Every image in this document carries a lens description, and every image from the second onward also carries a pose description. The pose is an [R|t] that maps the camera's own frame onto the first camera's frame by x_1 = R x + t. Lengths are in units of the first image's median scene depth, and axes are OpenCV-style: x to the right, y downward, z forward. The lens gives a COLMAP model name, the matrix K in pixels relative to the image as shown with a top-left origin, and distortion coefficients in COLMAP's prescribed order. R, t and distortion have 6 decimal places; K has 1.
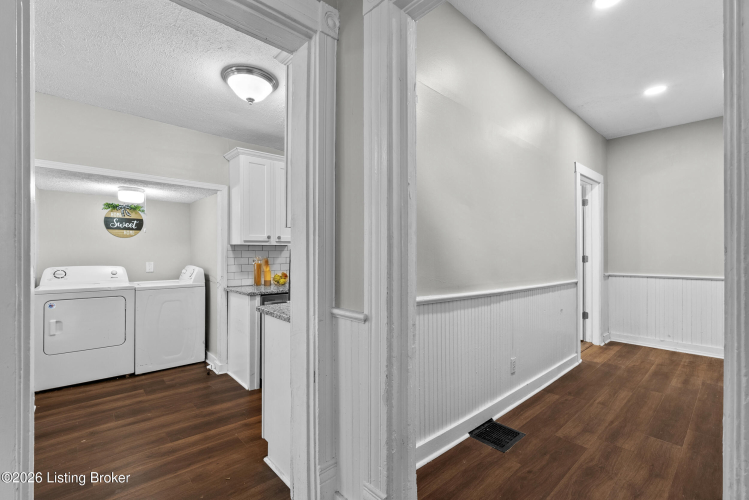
lens RADIAL K [[333.0, 0, 374.8], [0, 333.0, 249.6], [0, 0, 1]] dist [-0.004476, 0.000069]
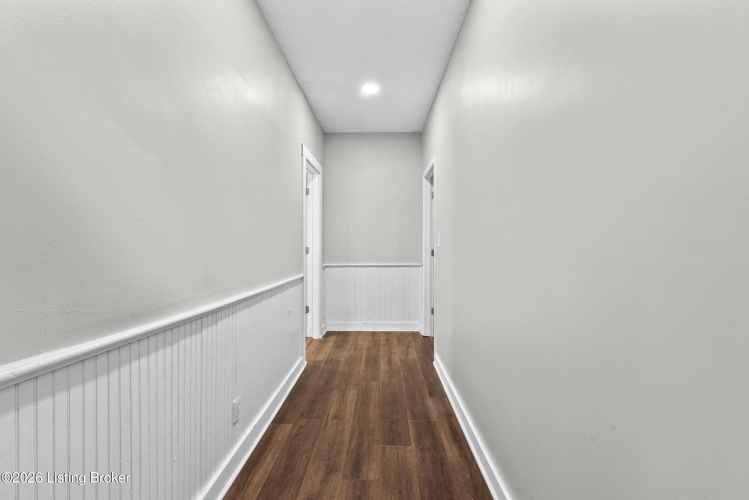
lens RADIAL K [[333.0, 0, 370.4], [0, 333.0, 239.1], [0, 0, 1]] dist [-0.004476, 0.000069]
pose [[0.693006, 0.008262, 0.720884, 0.094904], [-0.006185, 0.999966, -0.005515, -0.001090], [-0.720905, -0.000637, 0.693034, 0.276434]]
